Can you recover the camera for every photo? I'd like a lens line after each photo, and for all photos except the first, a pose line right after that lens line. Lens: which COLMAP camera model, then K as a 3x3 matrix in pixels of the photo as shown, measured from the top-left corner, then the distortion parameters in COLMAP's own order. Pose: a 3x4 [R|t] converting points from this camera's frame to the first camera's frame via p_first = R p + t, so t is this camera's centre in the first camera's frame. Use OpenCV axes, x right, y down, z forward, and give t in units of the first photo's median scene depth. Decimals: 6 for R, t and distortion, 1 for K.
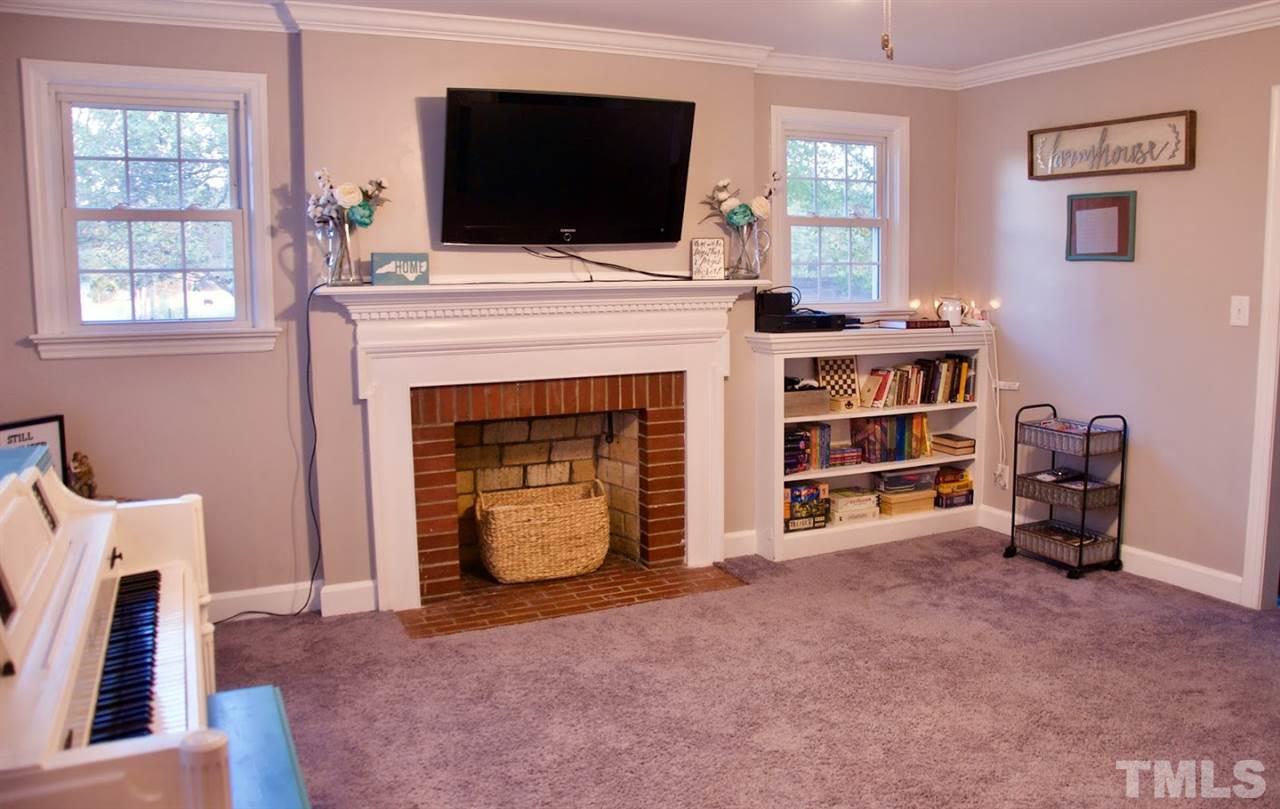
lens RADIAL K [[1004.9, 0, 641.2], [0, 1004.9, 376.5], [0, 0, 1]] dist [-0.088068, -0.000314]
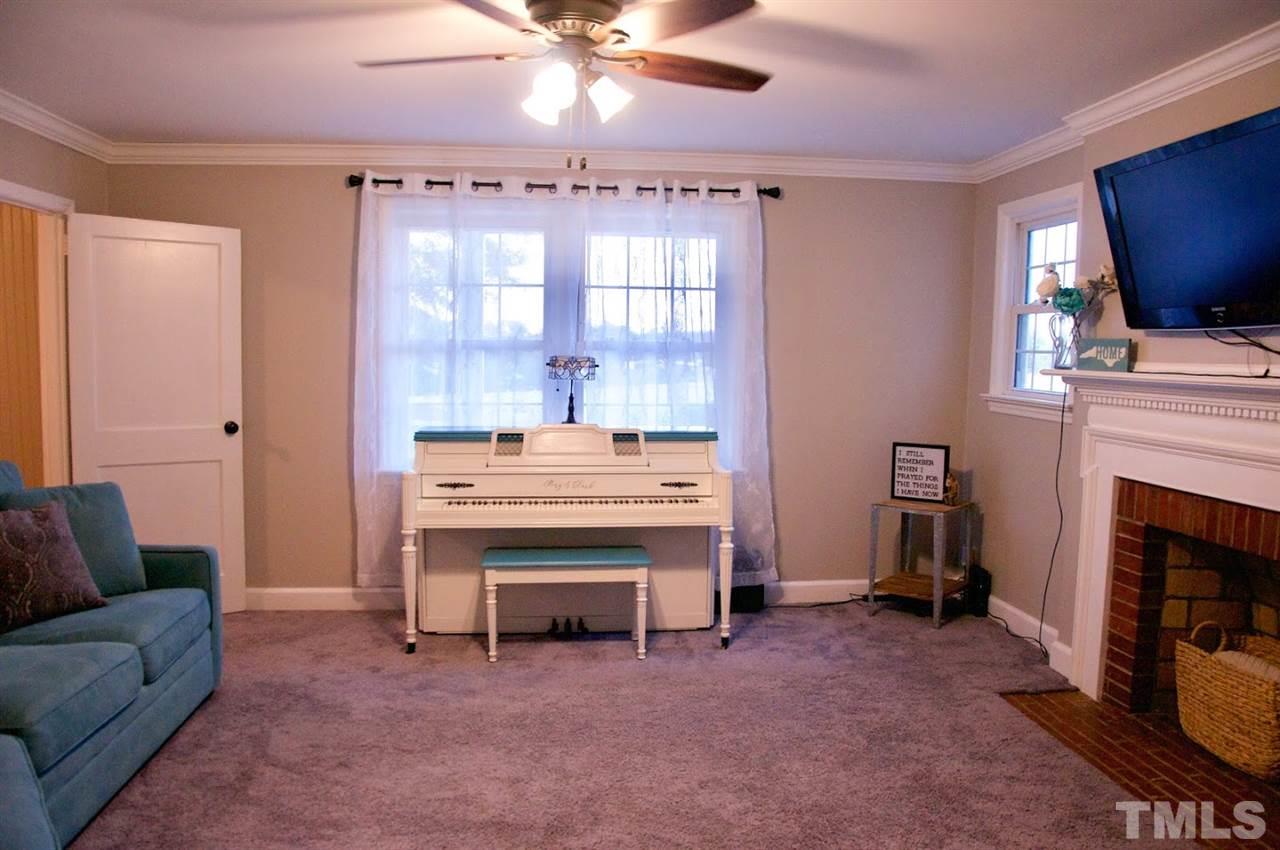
lens RADIAL K [[984.5, 0, 646.3], [0, 984.5, 440.9], [0, 0, 1]] dist [-0.162846, 0.113263]
pose [[-0.322403, 0.088650, -0.942442, 0.776075], [-0.116908, 0.984254, 0.132576, -0.090642], [0.939355, 0.152922, -0.306963, 0.831065]]
